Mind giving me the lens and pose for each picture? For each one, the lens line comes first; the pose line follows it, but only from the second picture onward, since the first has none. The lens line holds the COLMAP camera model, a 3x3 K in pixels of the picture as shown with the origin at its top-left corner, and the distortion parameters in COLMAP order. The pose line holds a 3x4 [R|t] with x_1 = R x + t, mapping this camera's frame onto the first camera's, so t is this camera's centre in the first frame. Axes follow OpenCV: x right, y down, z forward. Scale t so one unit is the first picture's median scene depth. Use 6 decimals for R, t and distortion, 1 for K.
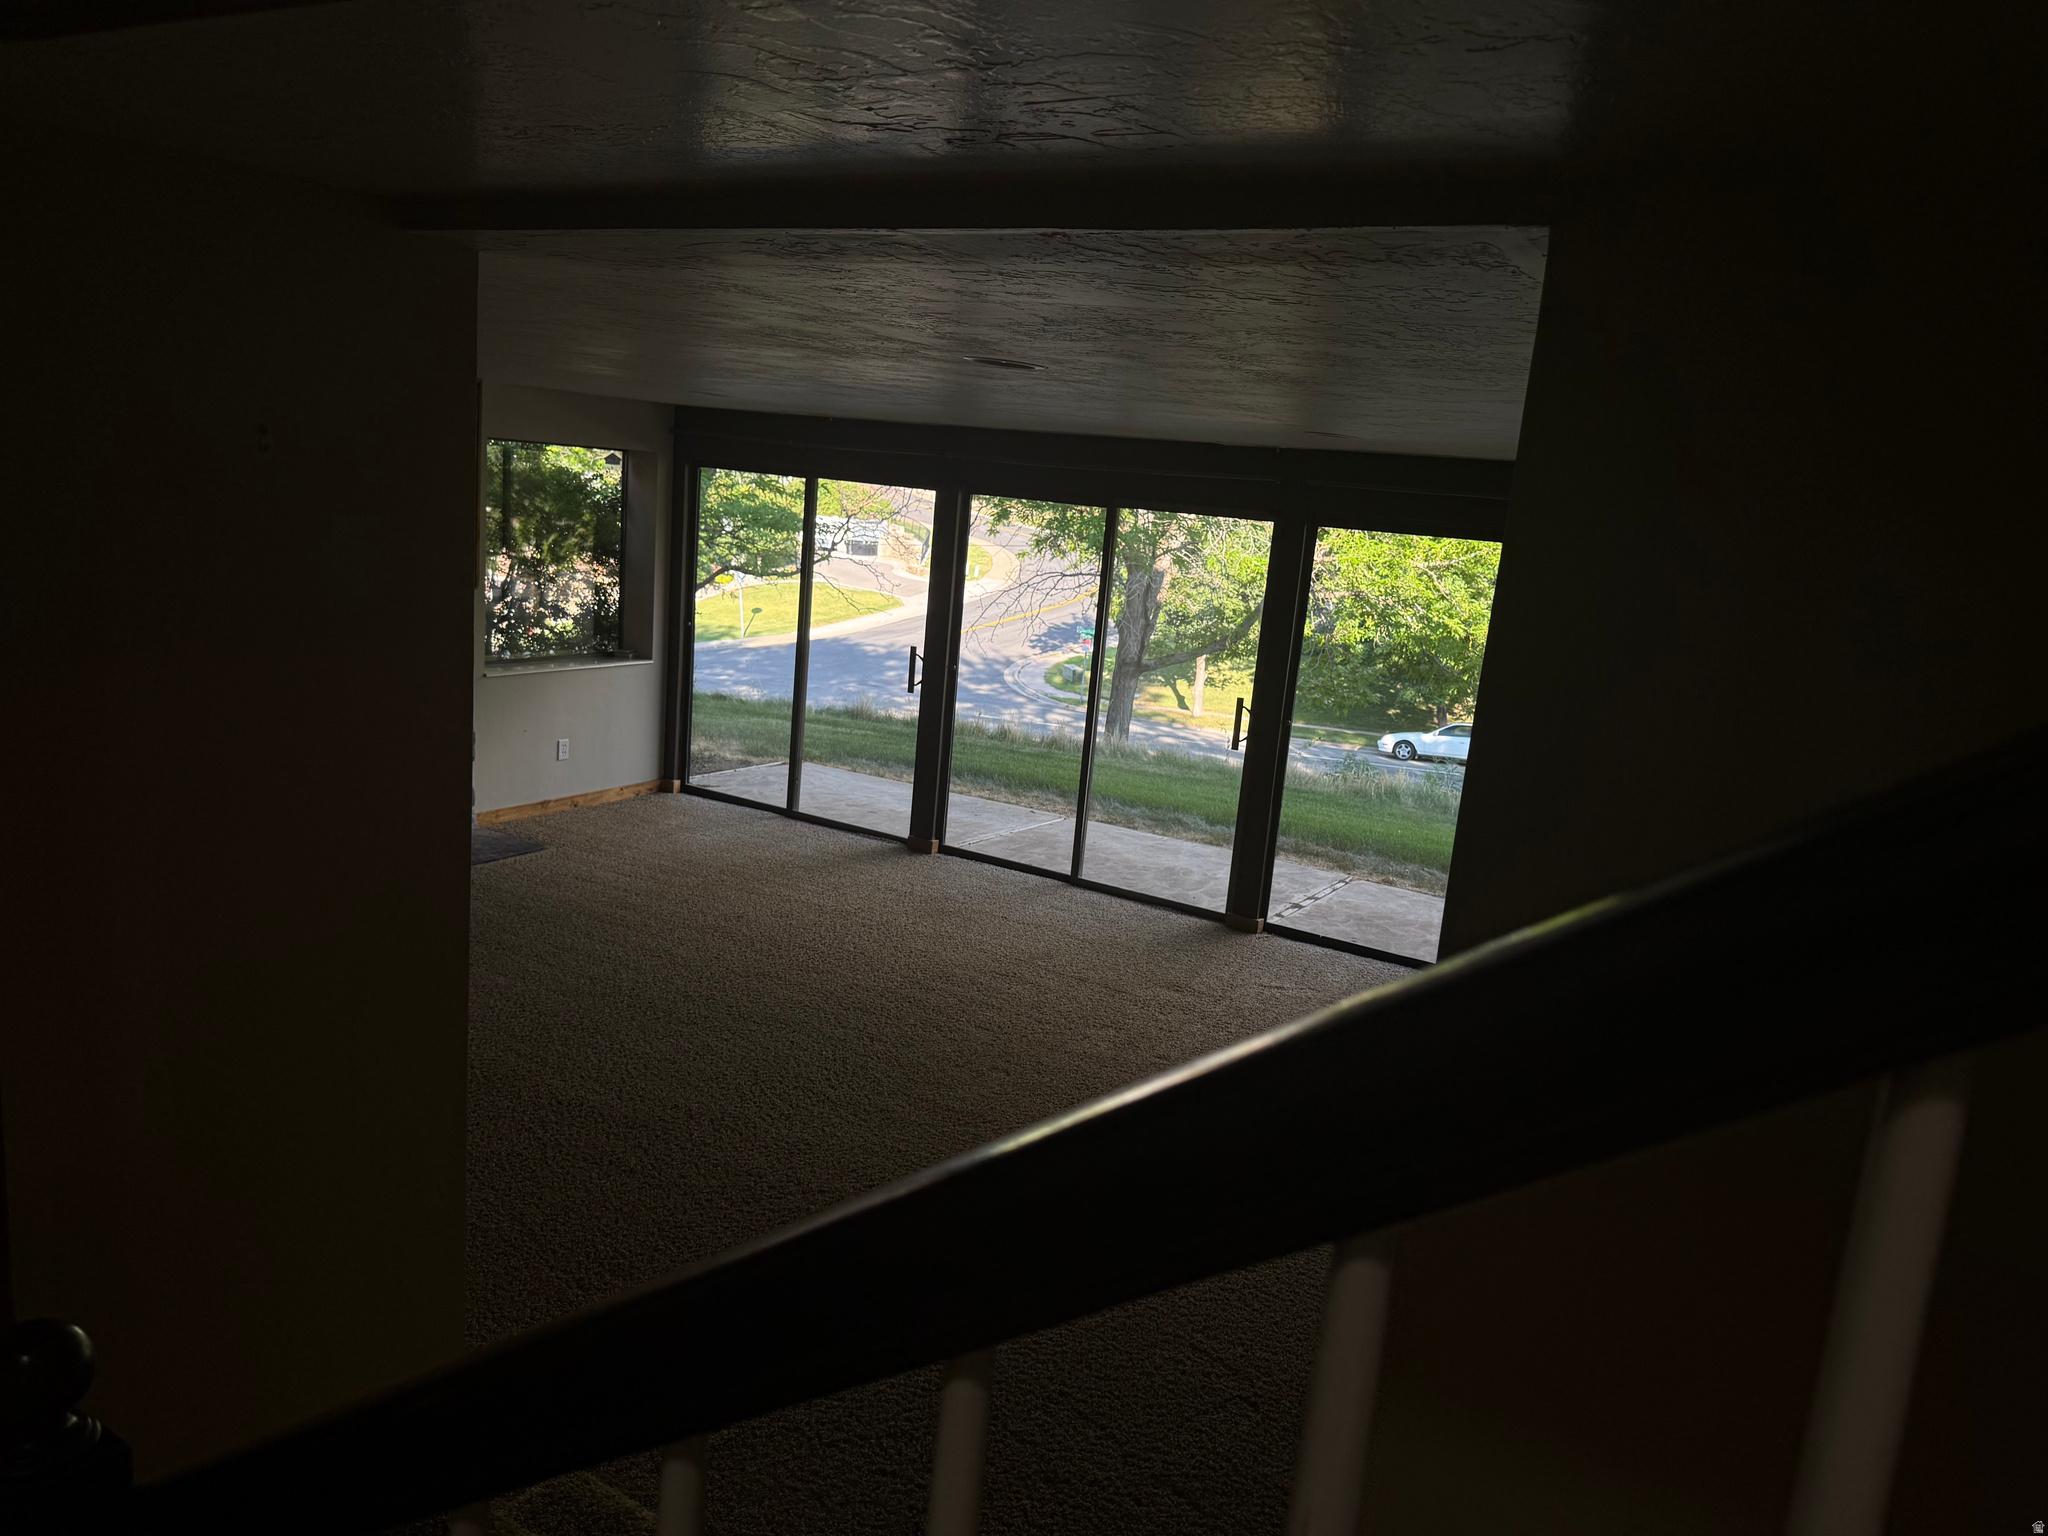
lens RADIAL K [[1444.5, 0, 1024.0], [0, 1444.5, 768.0], [0, 0, 1]] dist [0.117061, -0.149894]
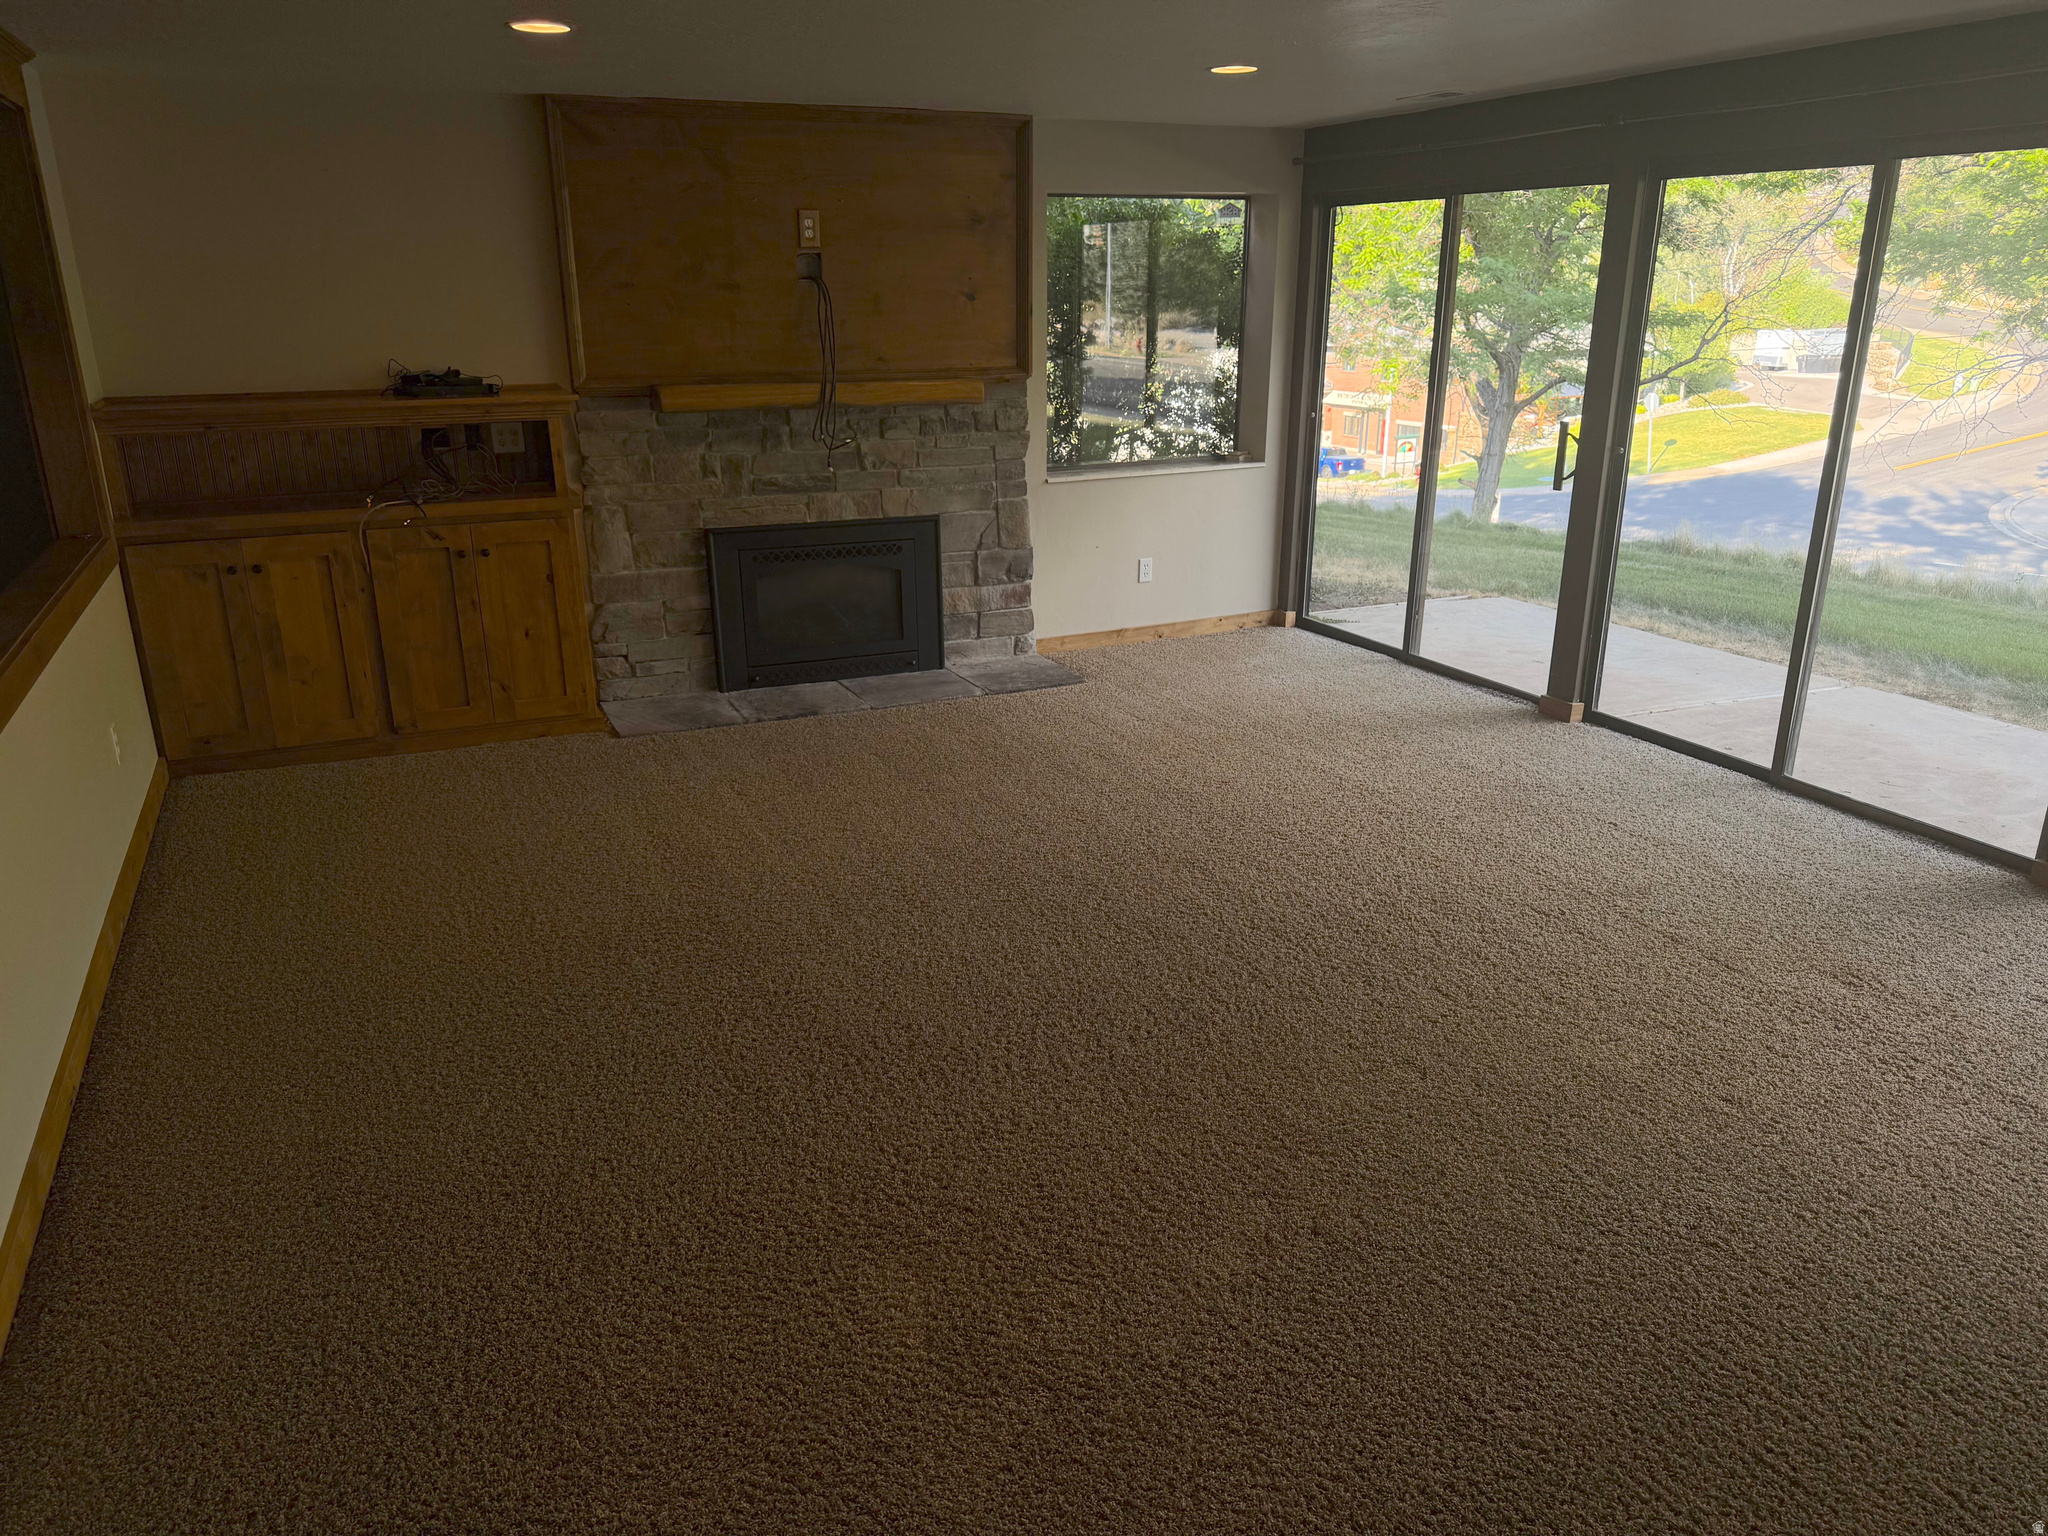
lens RADIAL K [[1444.5, 0, 1024.0], [0, 1444.5, 768.0], [0, 0, 1]] dist [0.117061, -0.149894]
pose [[0.821207, 0.091344, -0.563273, 0.115932], [-0.034068, 0.993192, 0.111394, 0.010519], [0.569613, -0.072288, 0.818728, 0.248480]]
